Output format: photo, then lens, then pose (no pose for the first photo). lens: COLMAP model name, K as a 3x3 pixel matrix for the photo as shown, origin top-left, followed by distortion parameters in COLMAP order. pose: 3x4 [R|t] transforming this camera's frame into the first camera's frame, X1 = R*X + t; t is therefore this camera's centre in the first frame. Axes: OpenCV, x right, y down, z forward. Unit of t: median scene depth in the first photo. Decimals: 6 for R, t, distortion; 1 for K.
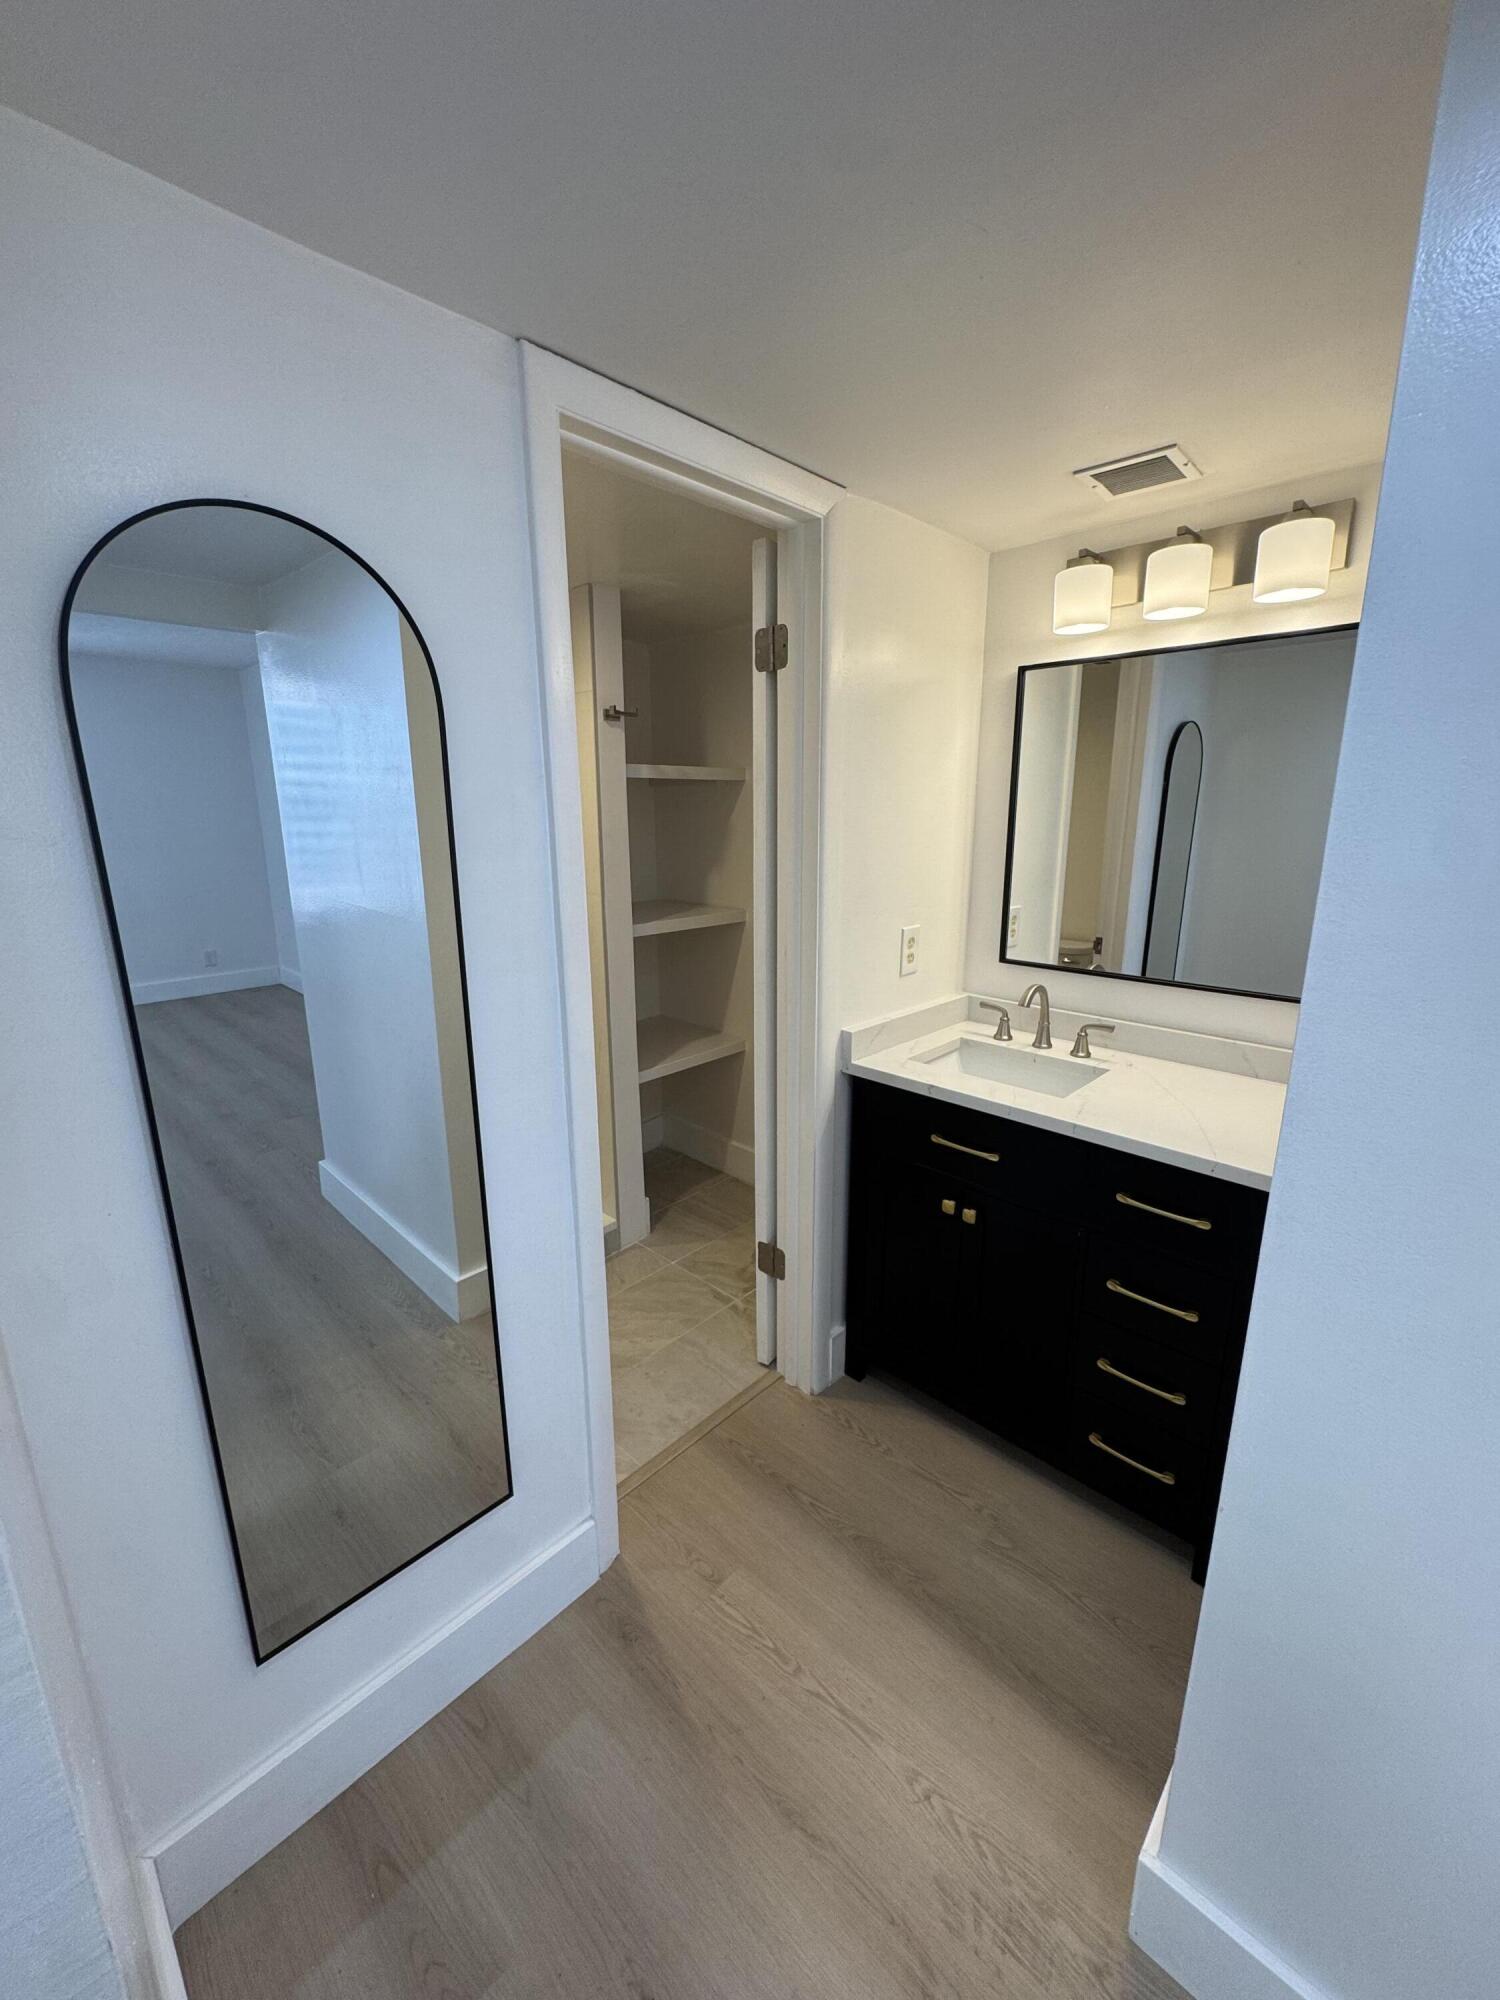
lens RADIAL K [[809.6, 0, 746.3], [0, 809.6, 1005.2], [0, 0, 1]] dist [-0.009603, 0.001907]
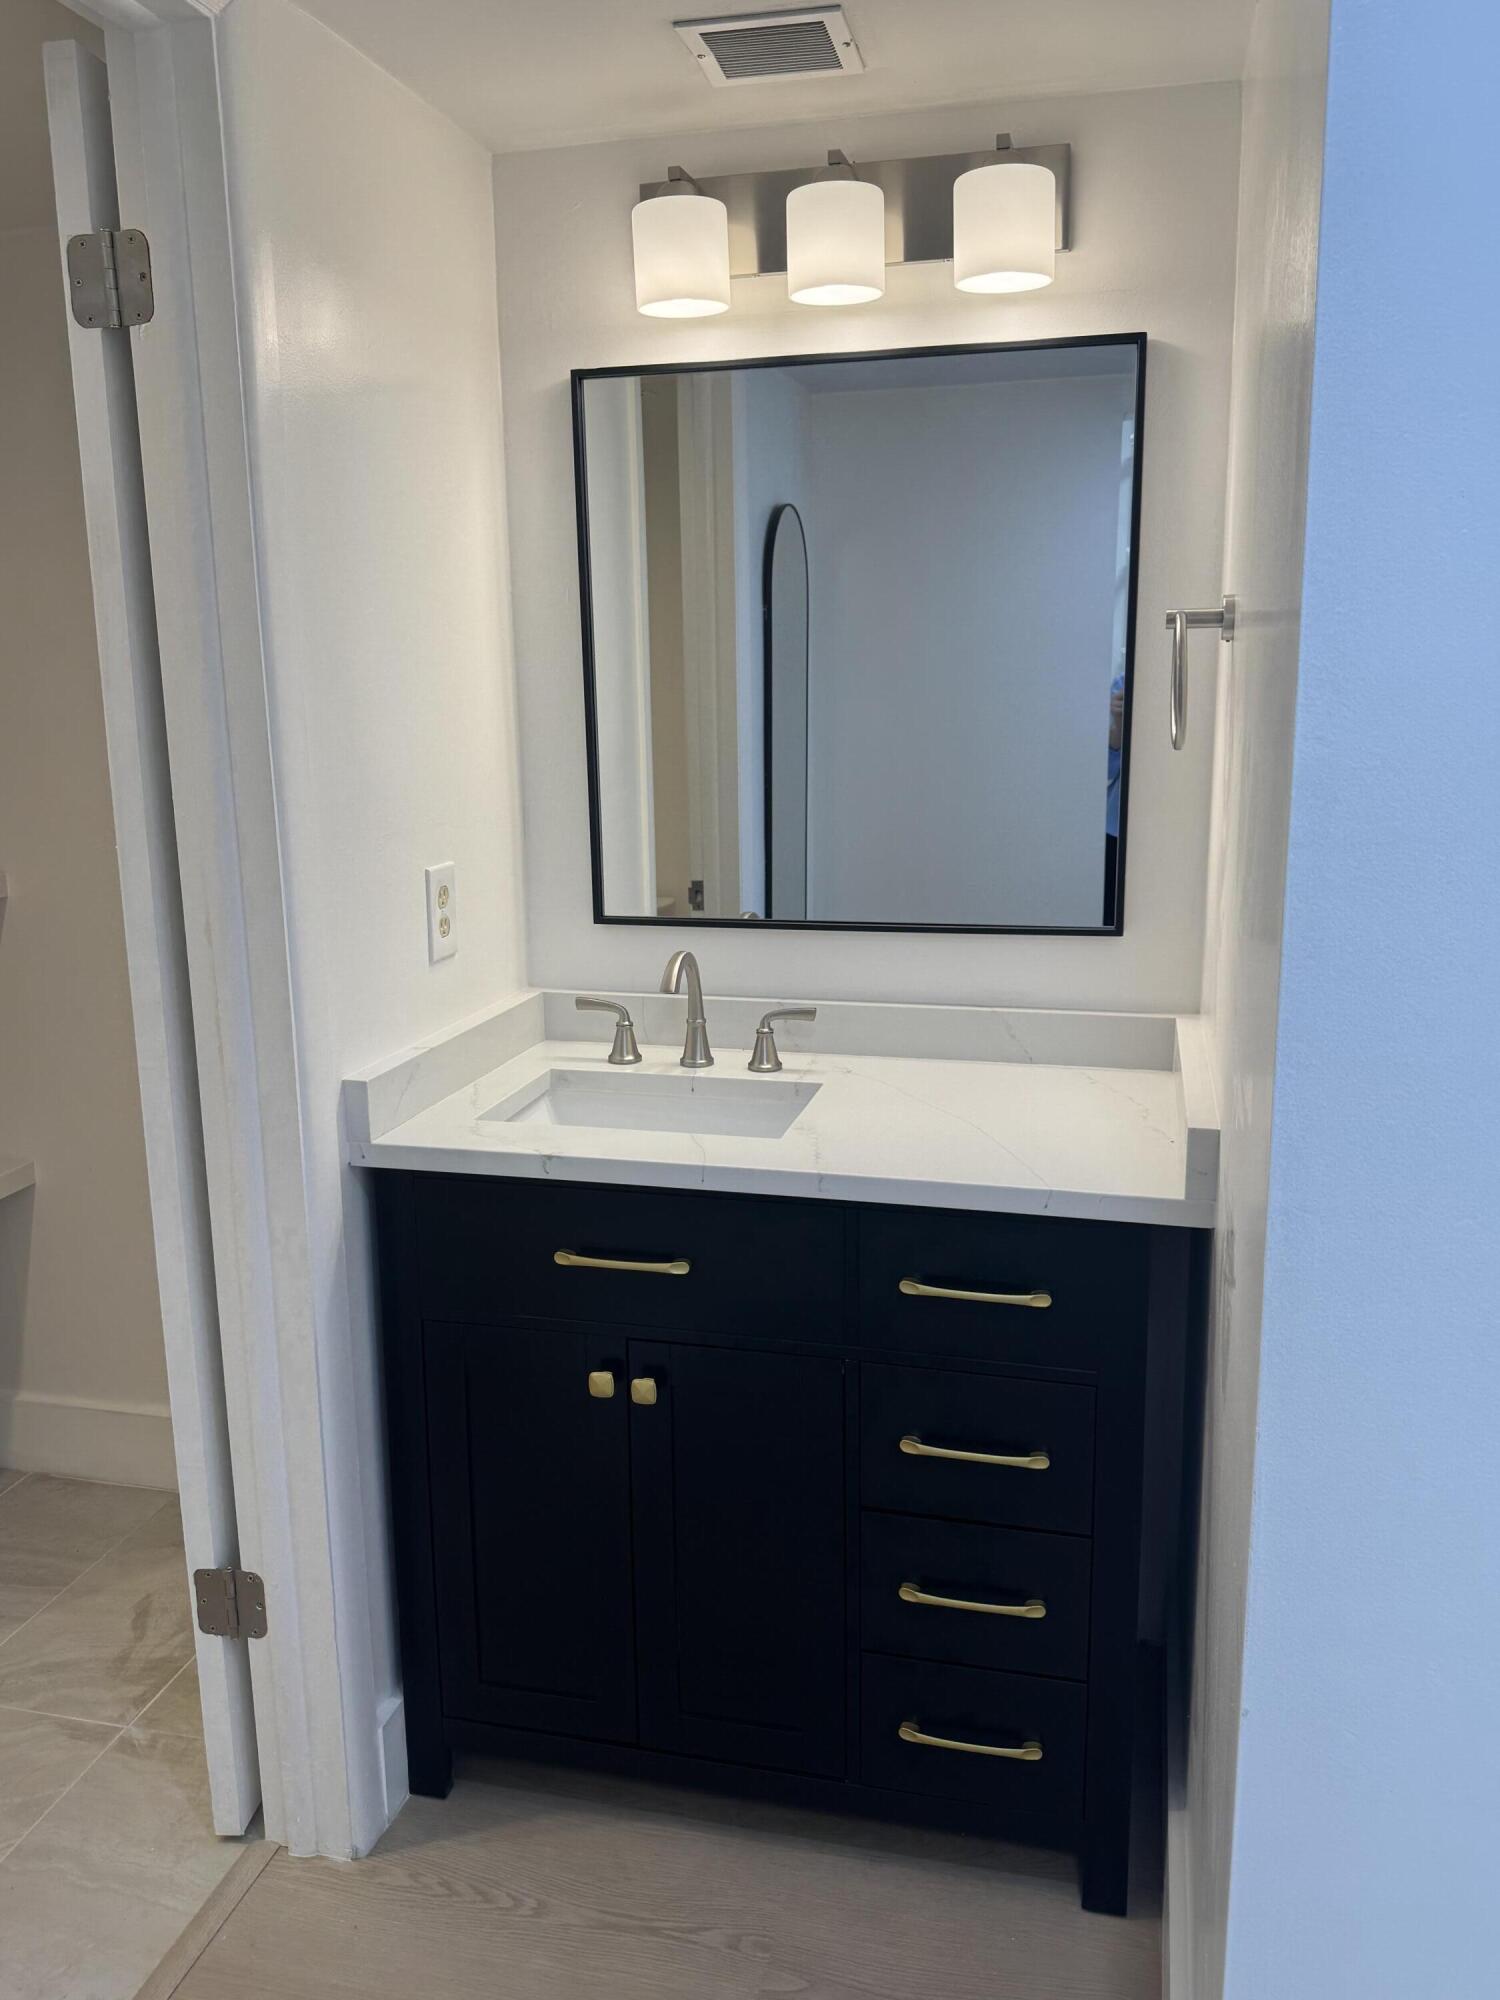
lens RADIAL K [[1592.9, 0, 752.7], [0, 1592.9, 1011.9], [0, 0, 1]] dist [0.050323, -0.067806]
pose [[0.862737, -0.110842, 0.493355, -0.135966], [0.129432, 0.991582, -0.003561, 0.024892], [-0.488807, 0.066928, 0.869821, 0.036663]]
